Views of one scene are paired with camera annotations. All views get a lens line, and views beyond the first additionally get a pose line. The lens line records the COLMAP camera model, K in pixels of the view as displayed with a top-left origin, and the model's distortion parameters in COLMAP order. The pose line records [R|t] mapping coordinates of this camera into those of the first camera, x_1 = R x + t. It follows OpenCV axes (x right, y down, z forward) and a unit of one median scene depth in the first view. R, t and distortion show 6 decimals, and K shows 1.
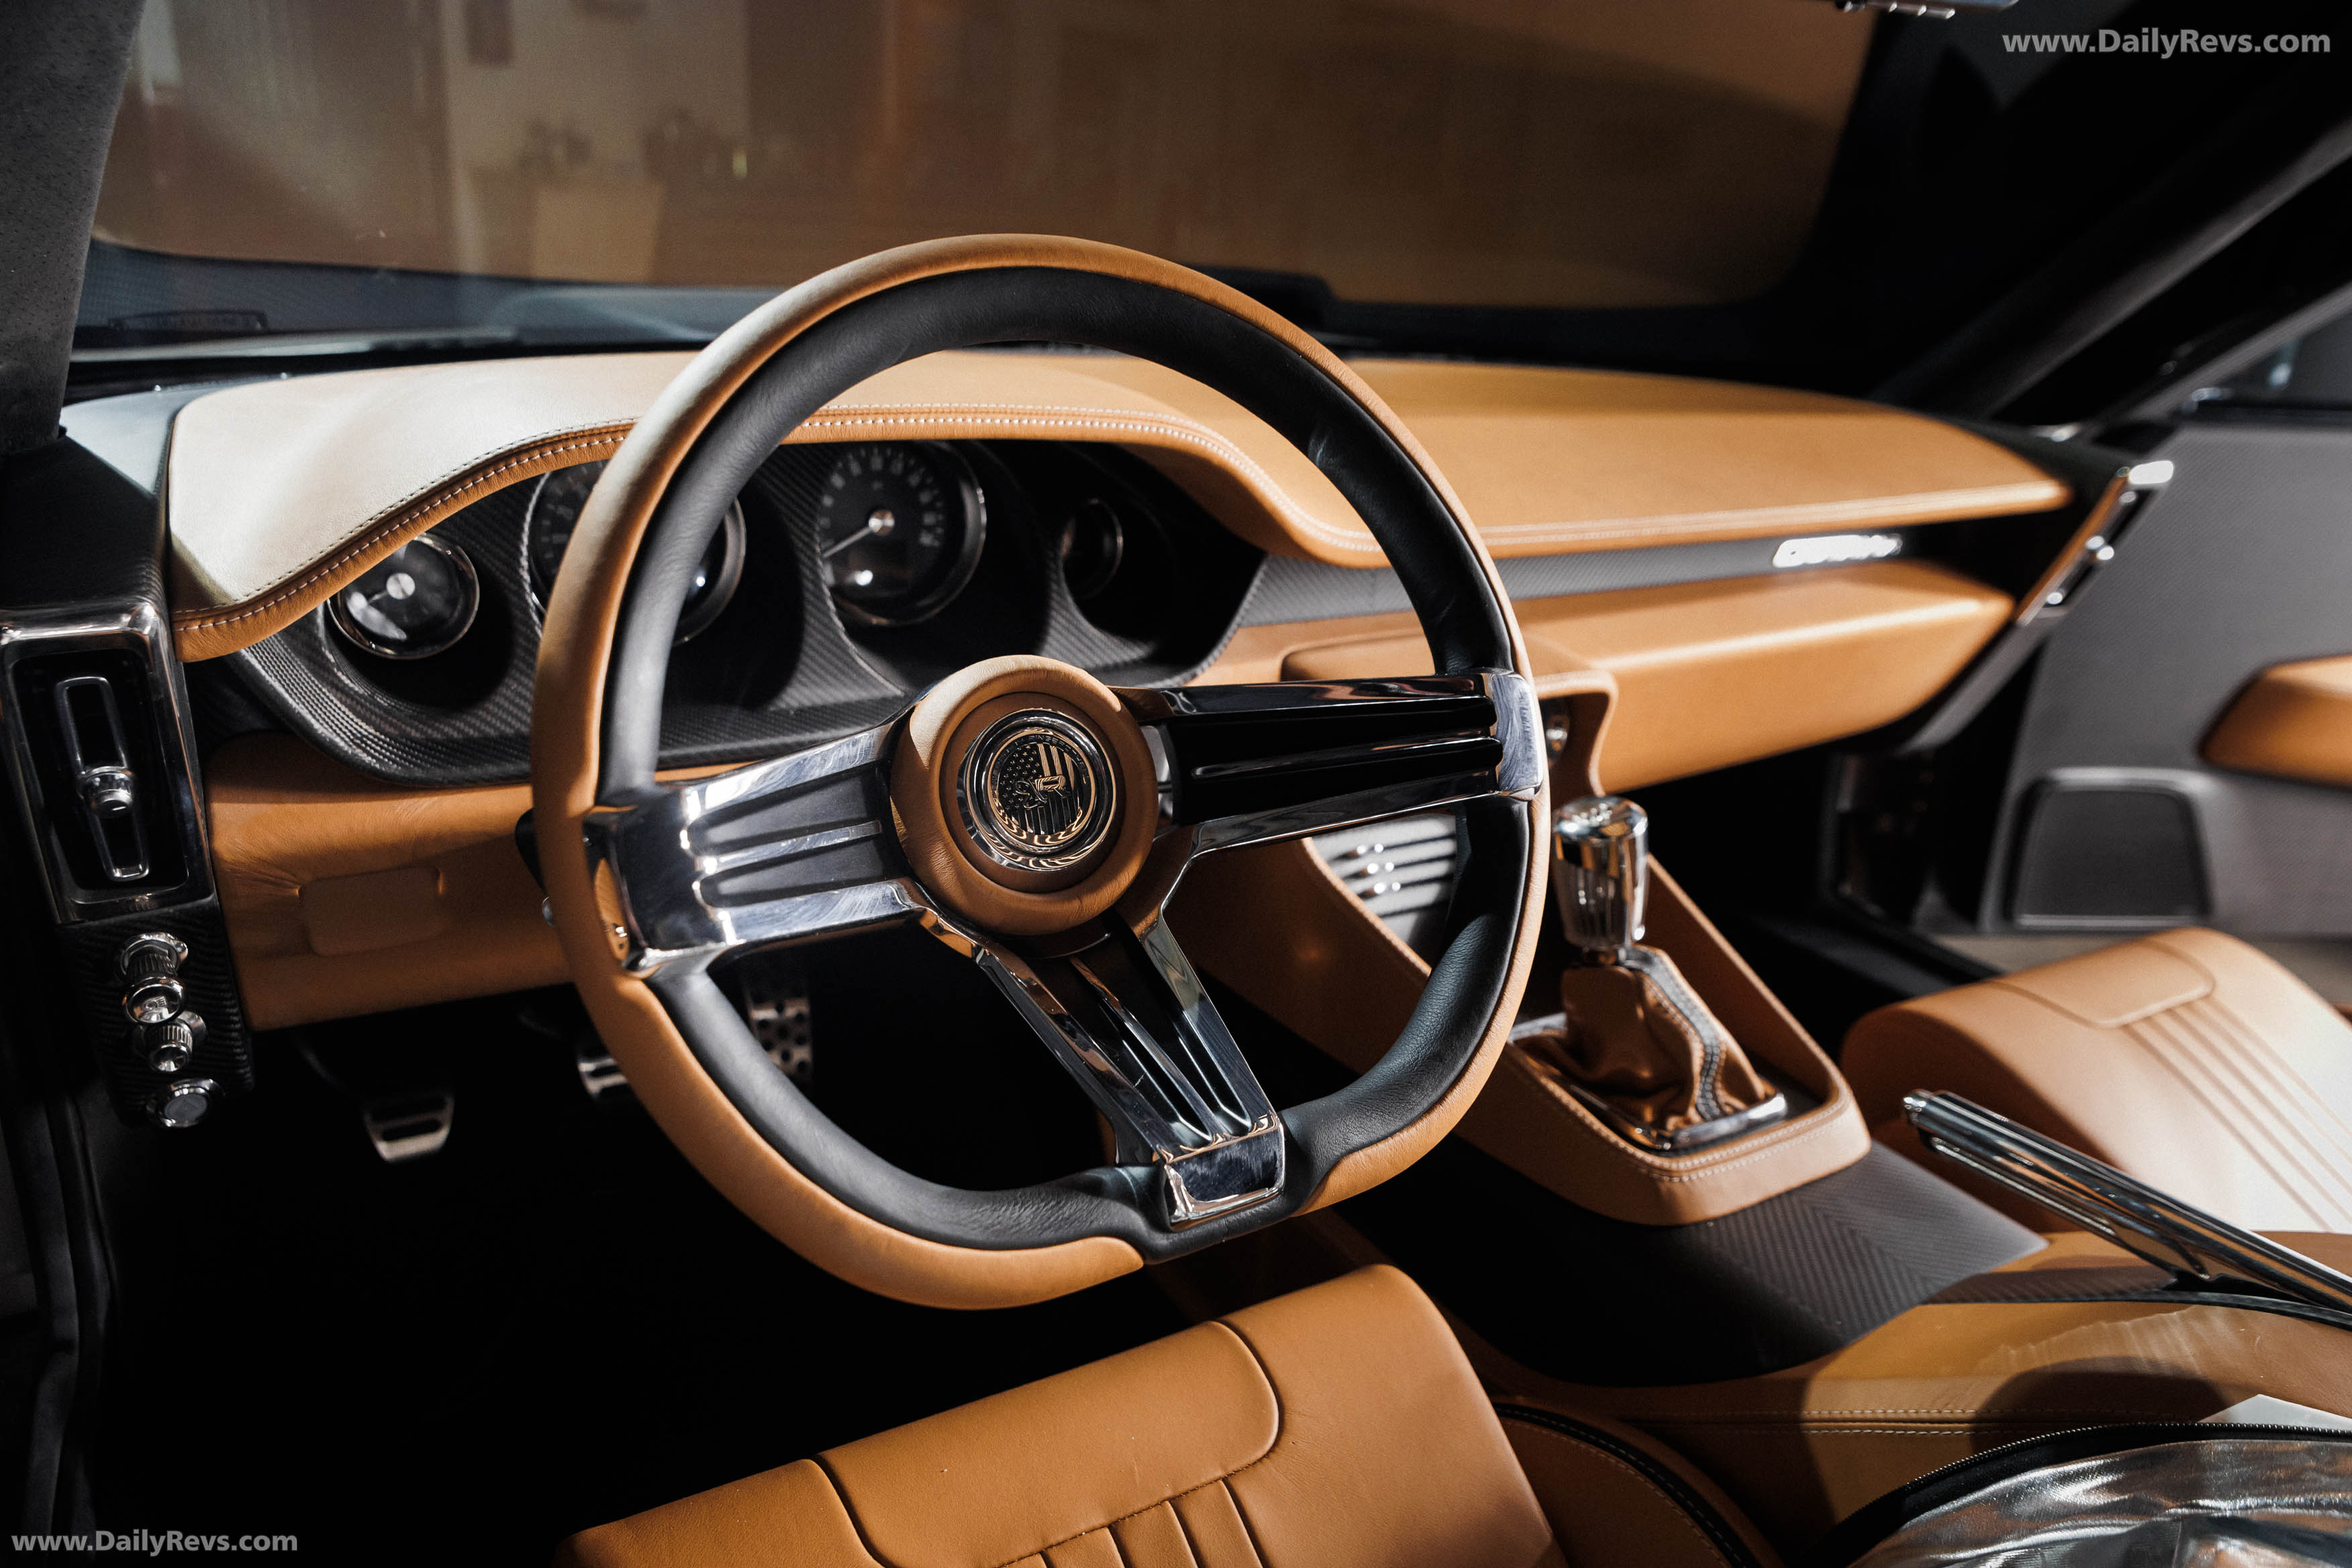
lens RADIAL K [[1579.2, 0, 1169.2], [0, 1579.2, 783.8], [0, 0, 1]] dist [0.001535, -0.004650]
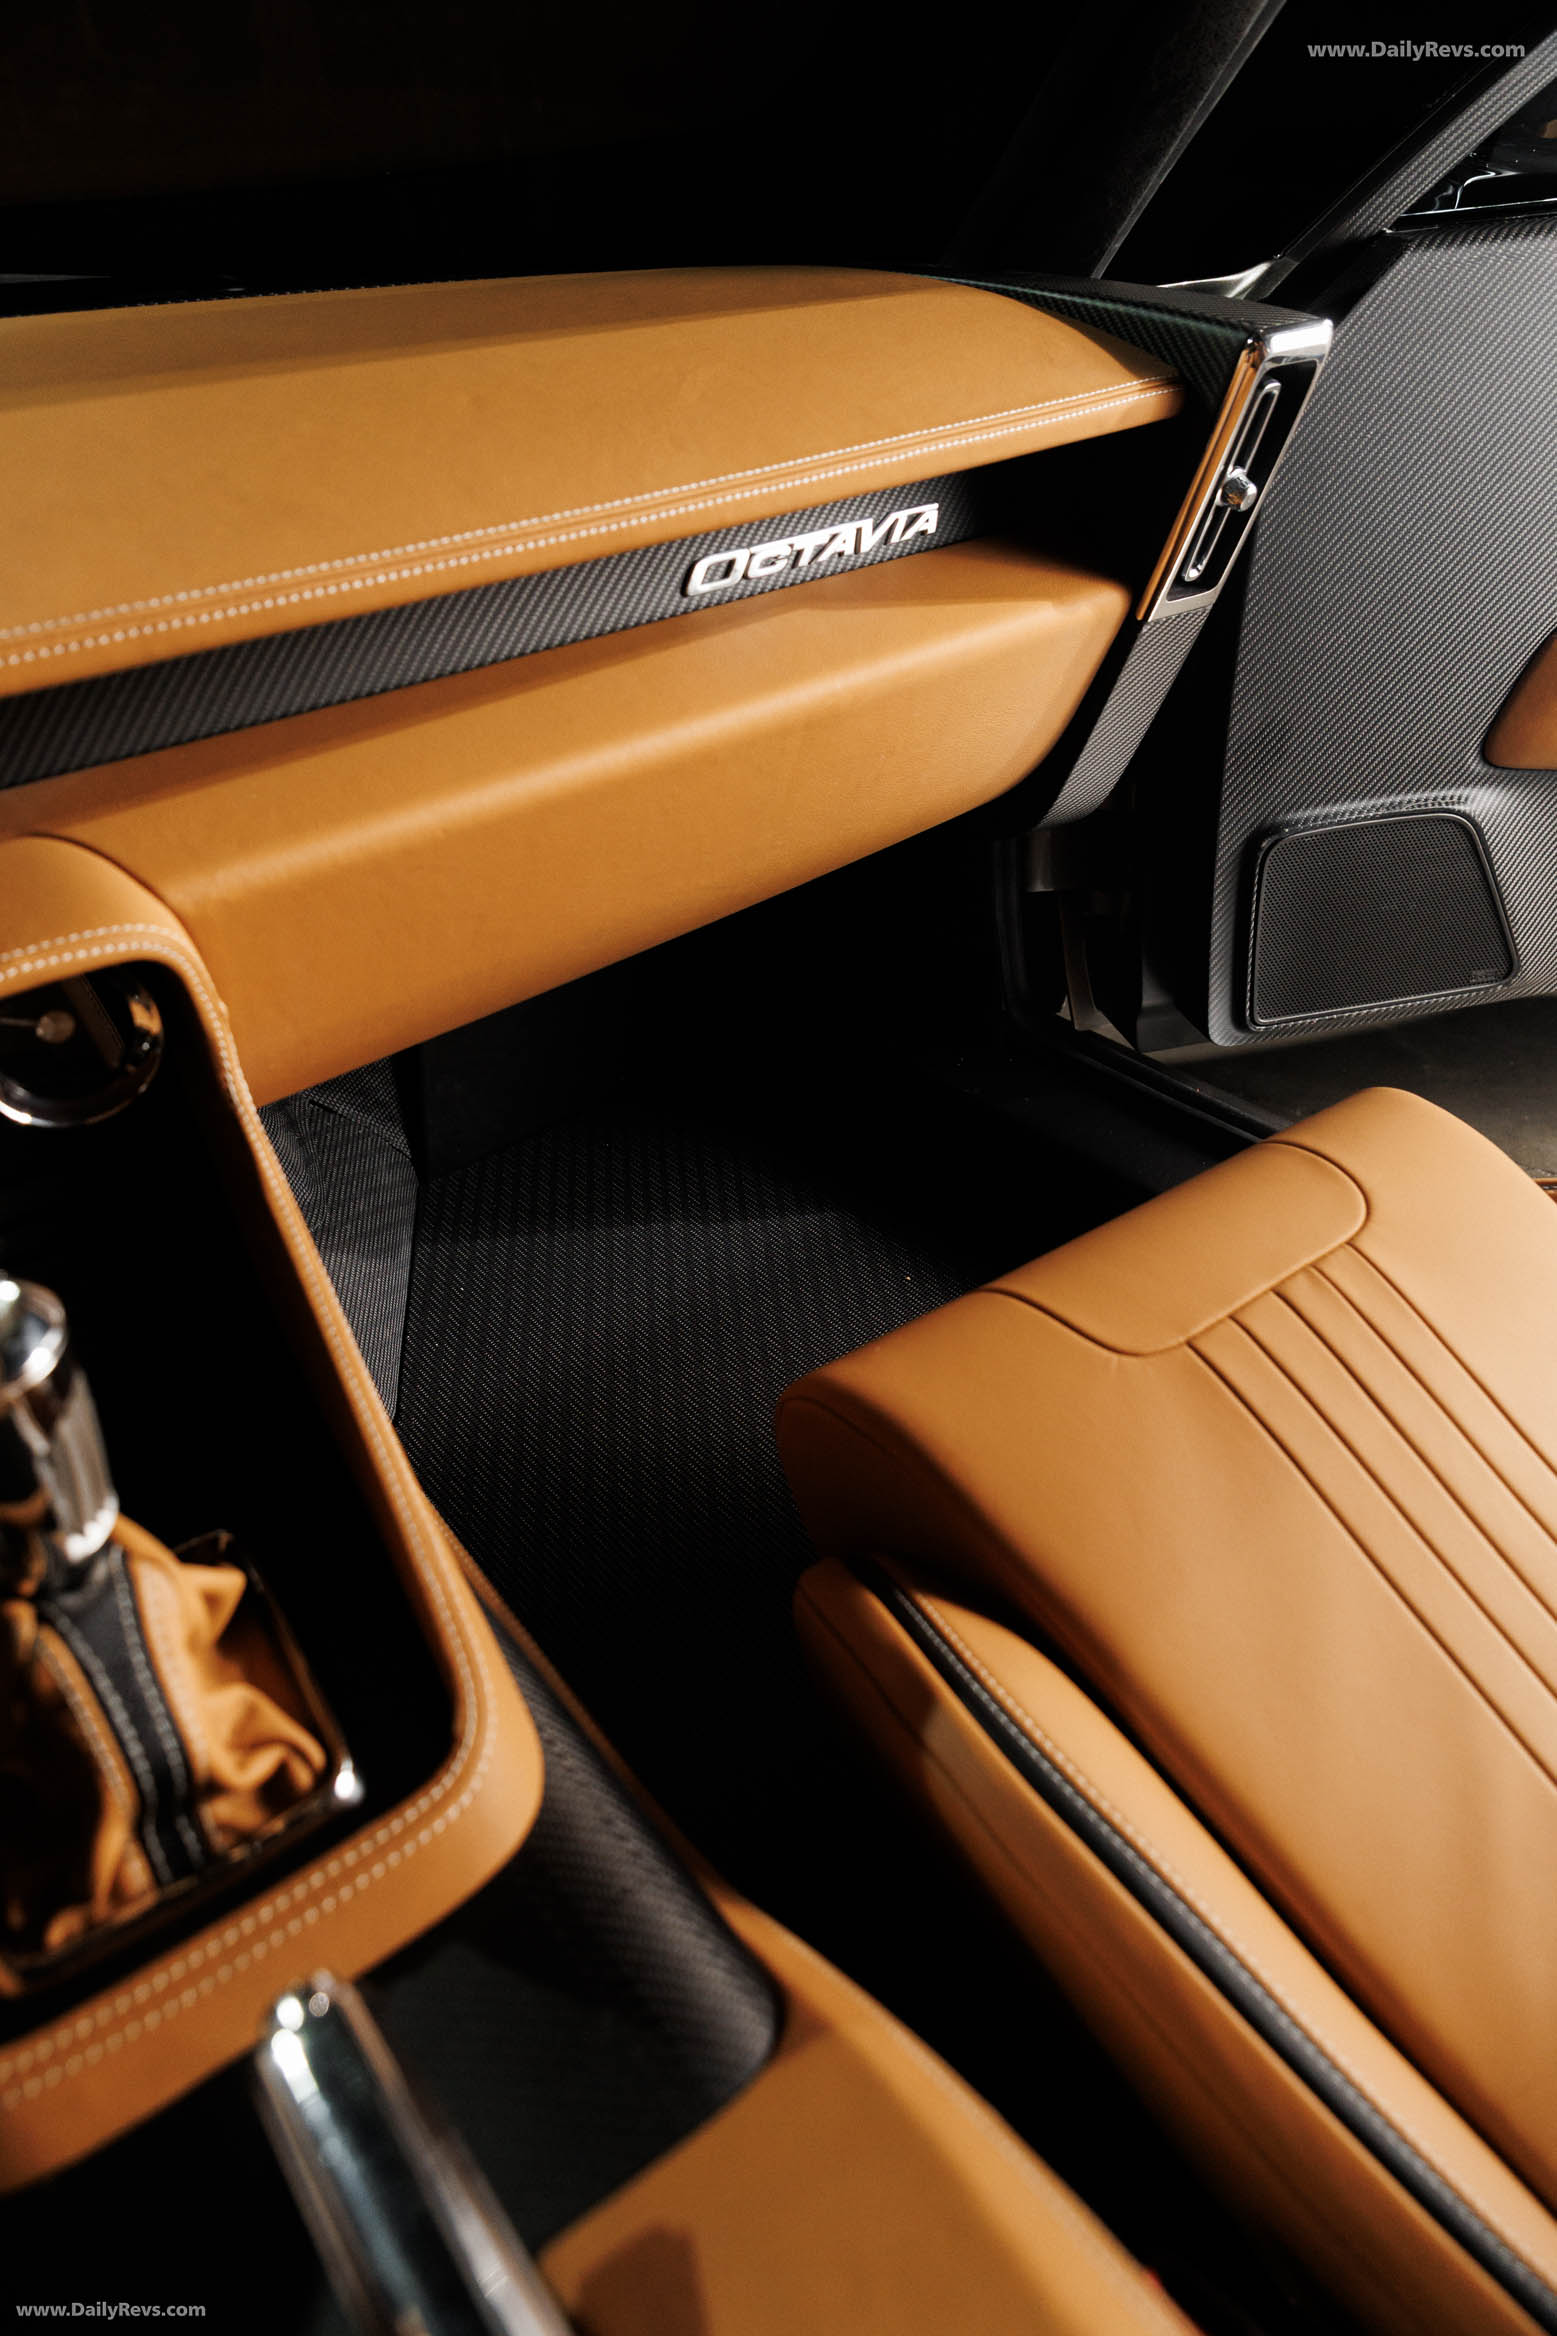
lens RADIAL K [[1568.4, 0, 784.5], [0, 1568.4, 1244.5], [0, 0, 1]] dist [0.001535, -0.004650]
pose [[0.987505, -0.156260, 0.020425, 0.571005], [0.144499, 0.949558, 0.278314, -0.101115], [-0.062884, -0.271885, 0.960273, 0.554610]]
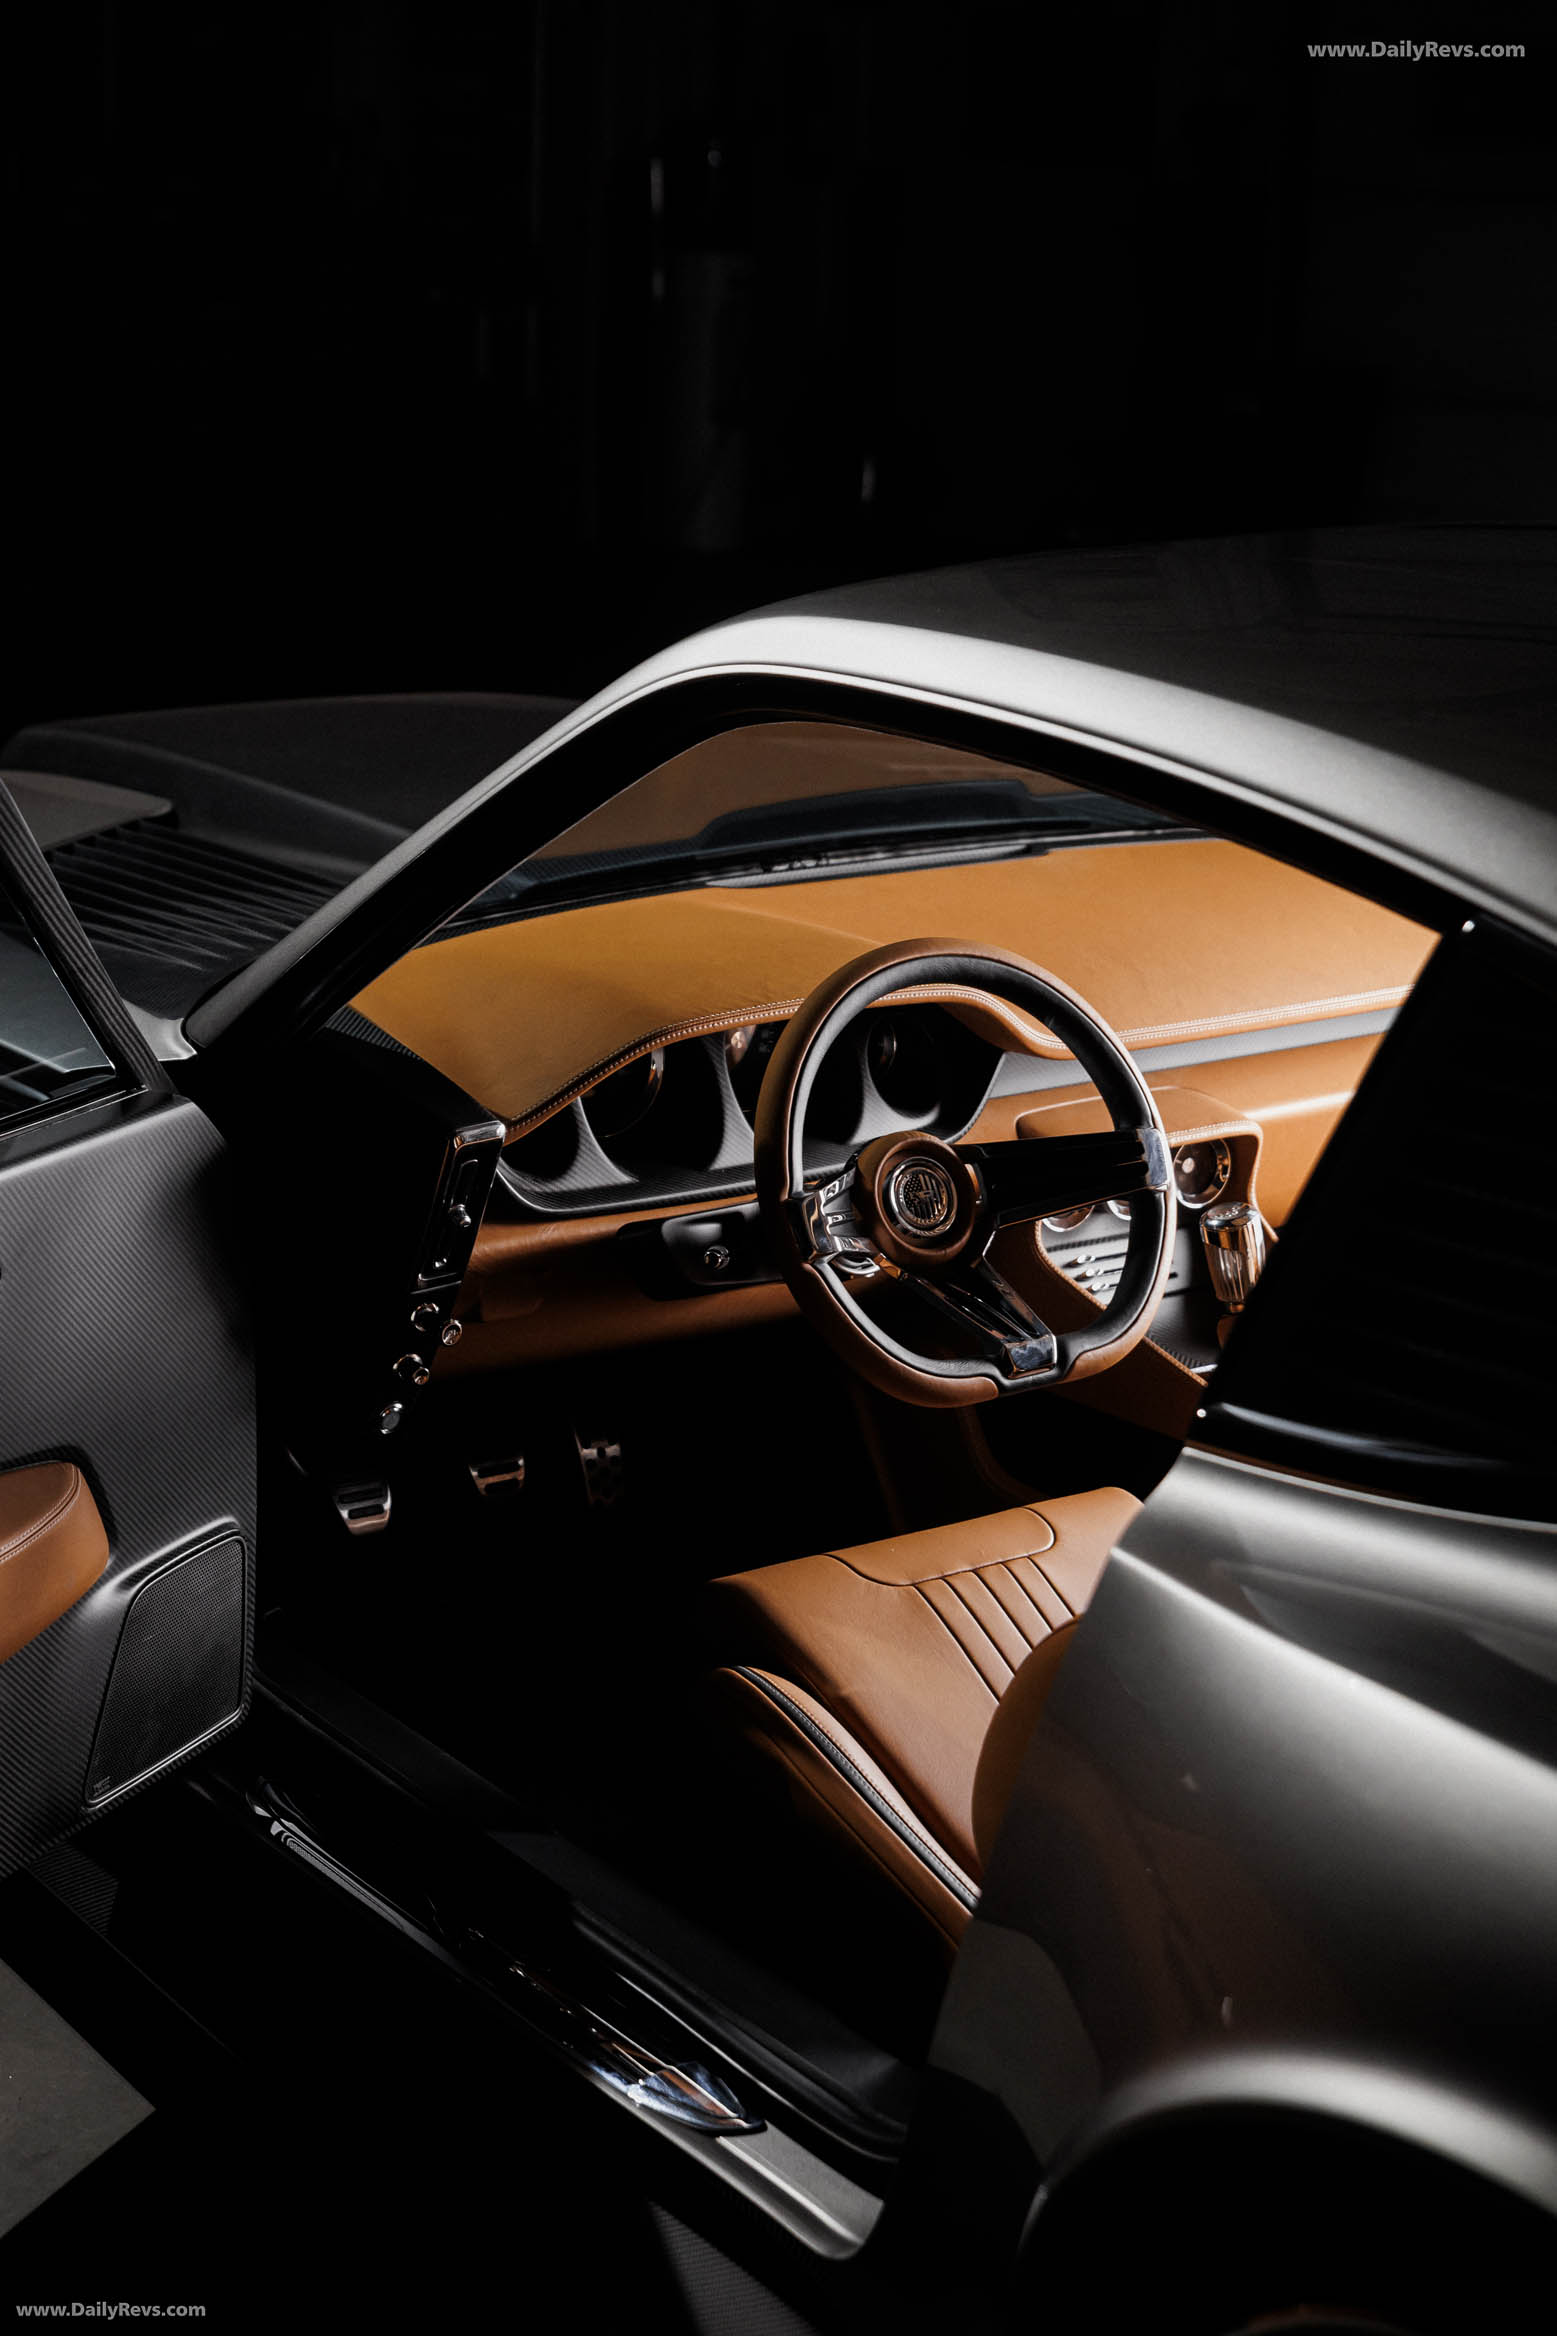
lens RADIAL K [[3716.1, 0, 771.8], [0, 3716.1, 1150.5], [0, 0, 1]] dist [-0.026598, 0.000000]
pose [[0.997927, -0.043221, 0.047677, -0.354677], [0.046177, 0.996961, -0.062737, 0.166233], [-0.044820, 0.064808, 0.996891, -2.651420]]
